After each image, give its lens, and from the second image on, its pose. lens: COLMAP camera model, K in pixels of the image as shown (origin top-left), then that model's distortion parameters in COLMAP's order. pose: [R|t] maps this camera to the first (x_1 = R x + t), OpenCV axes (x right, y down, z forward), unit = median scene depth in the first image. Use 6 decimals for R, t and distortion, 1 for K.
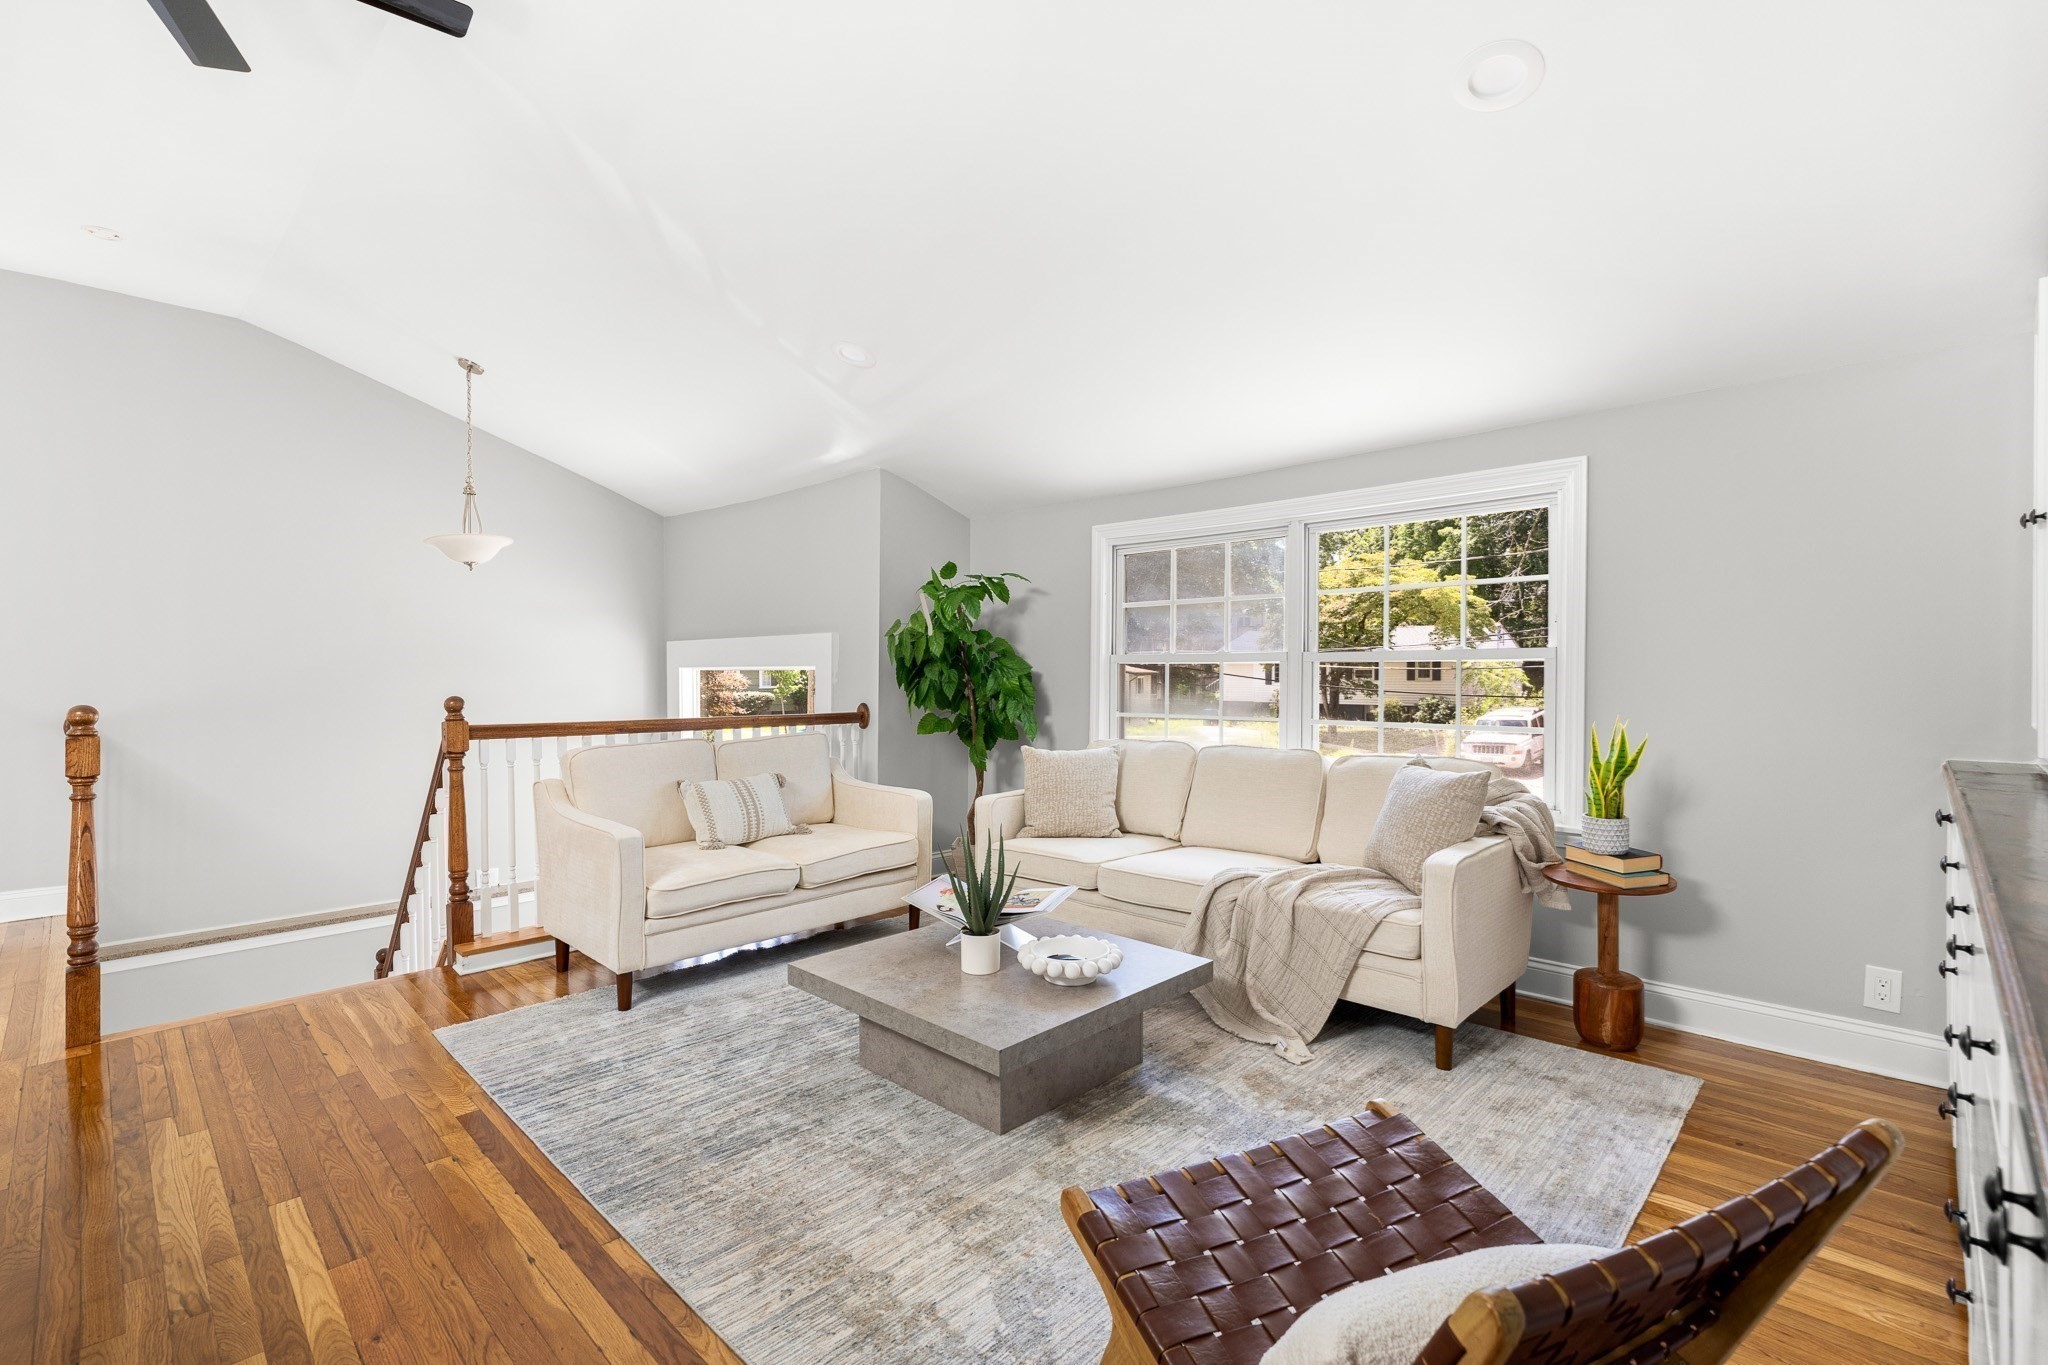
lens RADIAL K [[935.3, 0, 1017.4], [0, 935.3, 683.9], [0, 0, 1]] dist [0.000340, 0.000185]
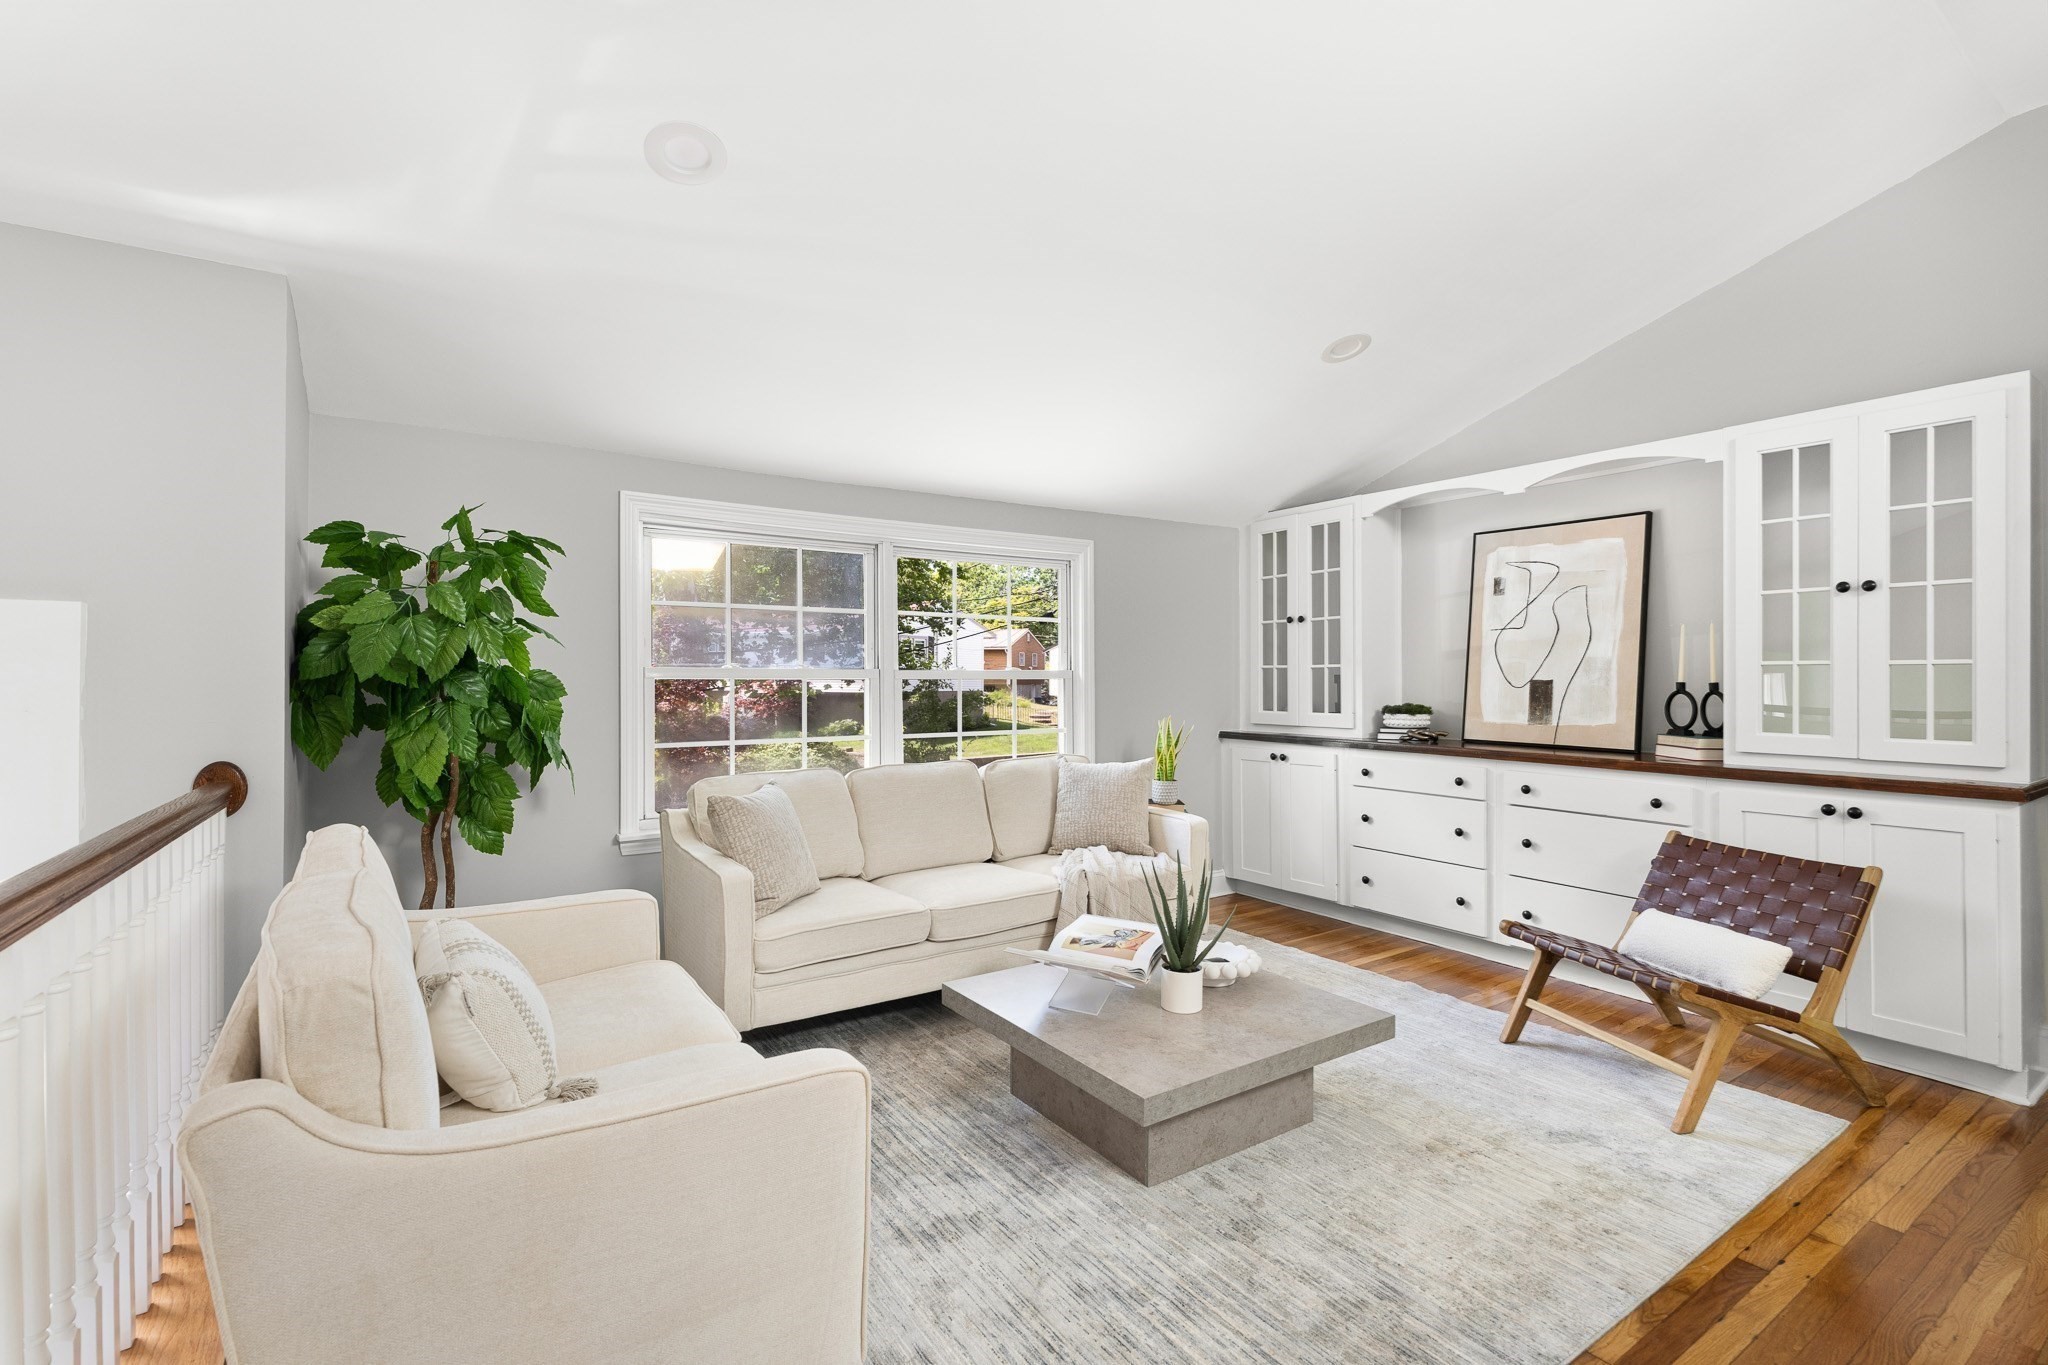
lens RADIAL K [[935.3, 0, 1017.4], [0, 935.3, 683.9], [0, 0, 1]] dist [0.000340, 0.000185]
pose [[0.191561, -0.000803, 0.981480, -1.068519], [0.012694, 0.999918, -0.001659, -0.024956], [-0.981399, 0.012777, 0.191556, 1.043738]]
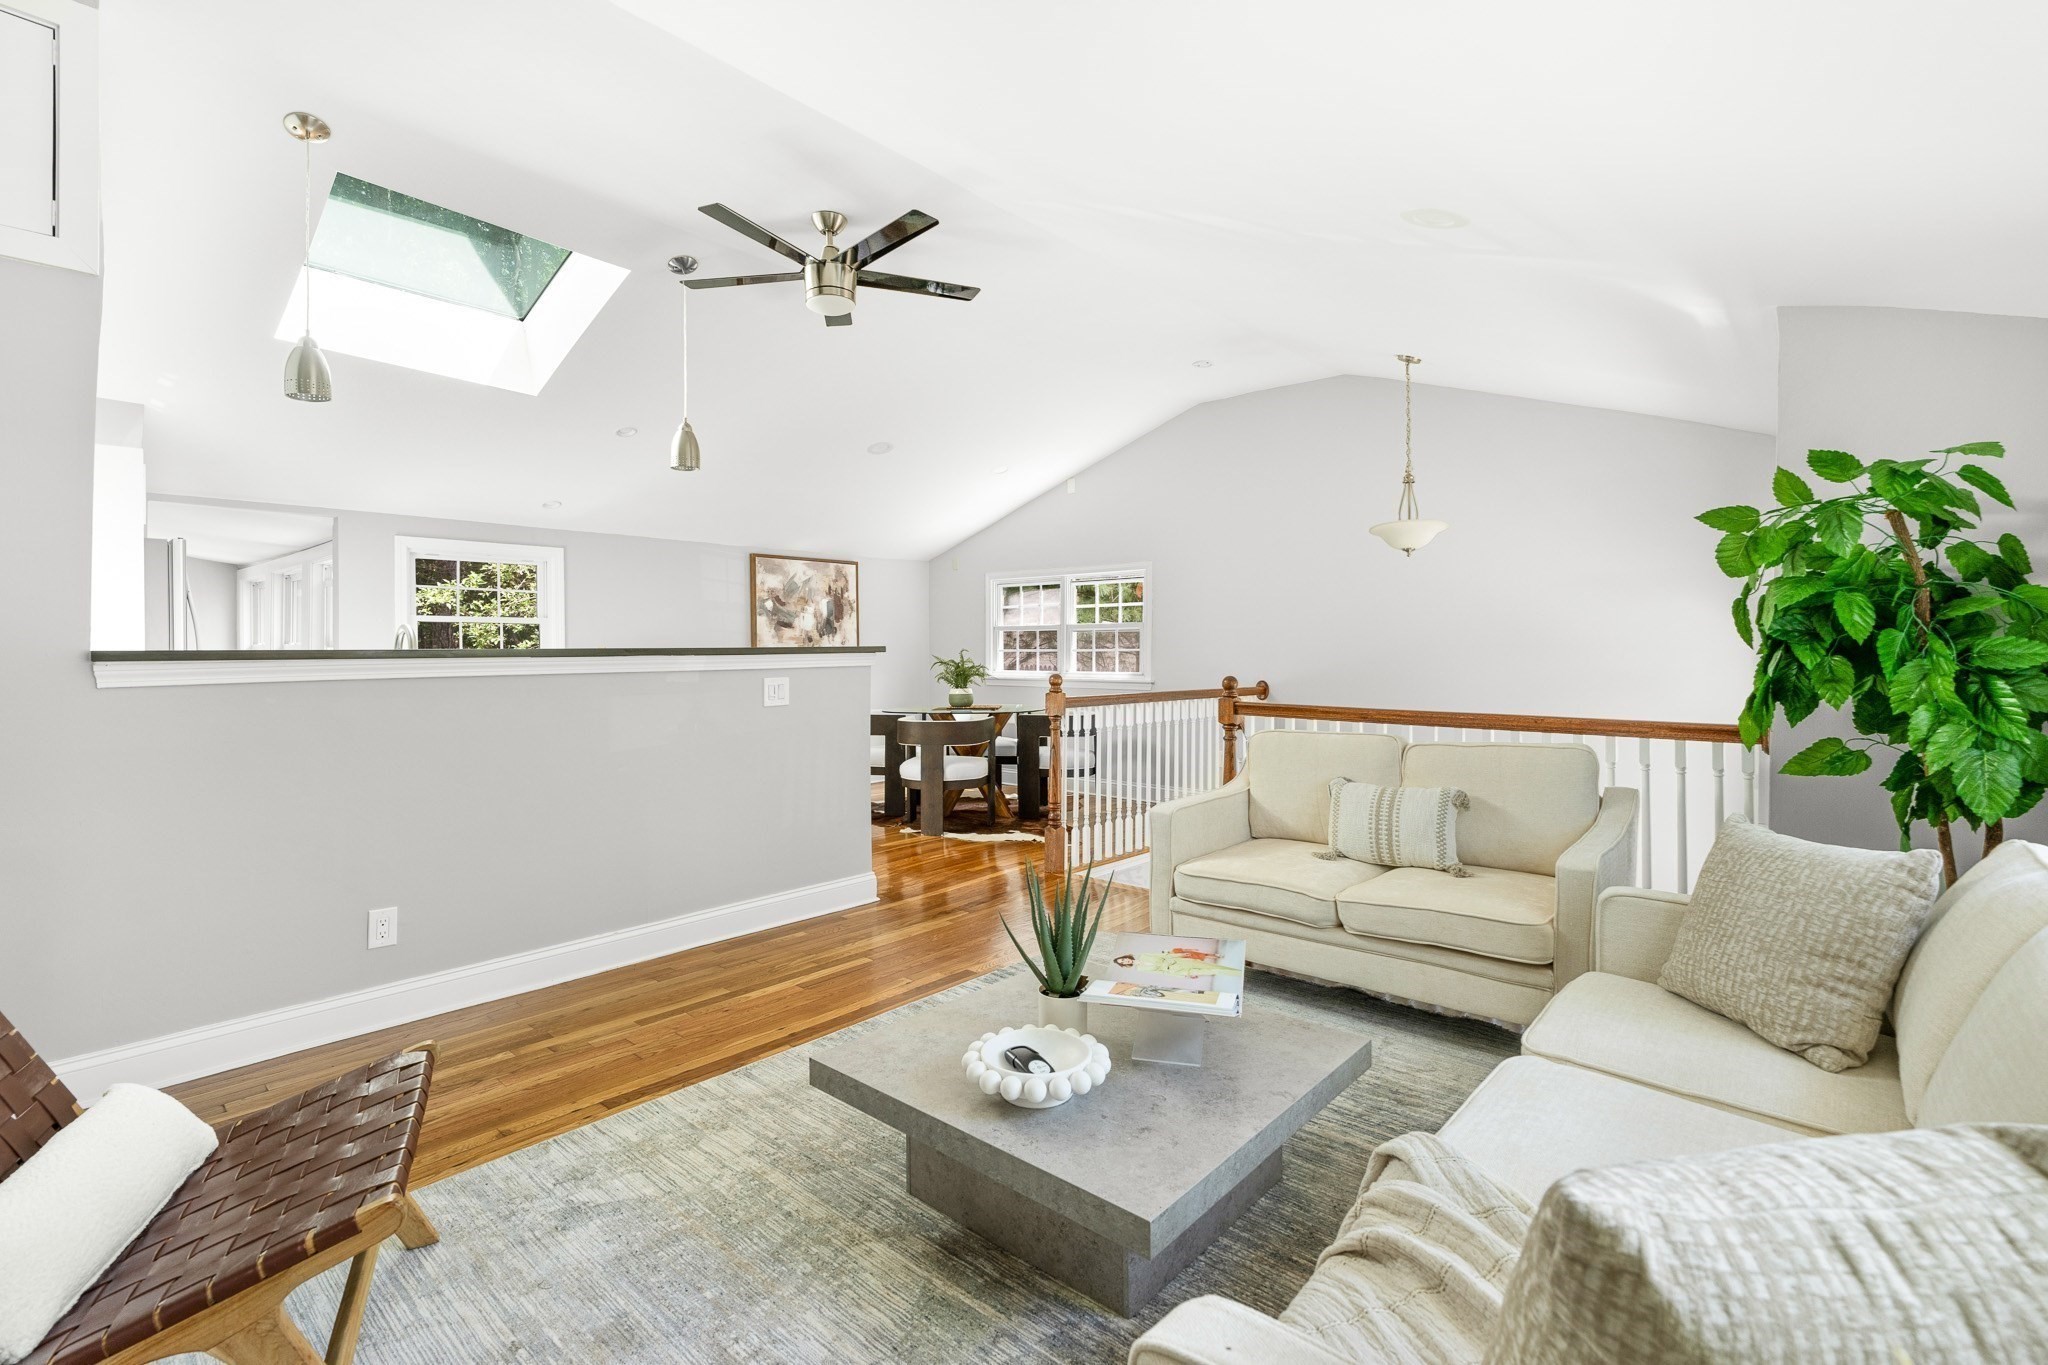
lens RADIAL K [[916.5, 0, 997.9], [0, 916.5, 652.3], [0, 0, 1]] dist [0.000038, 0.000037]
pose [[0.039338, 0.002531, -0.999223, 0.759329], [-0.015178, 0.999883, 0.001935, -0.019422], [0.999111, 0.015090, 0.039372, 0.950349]]
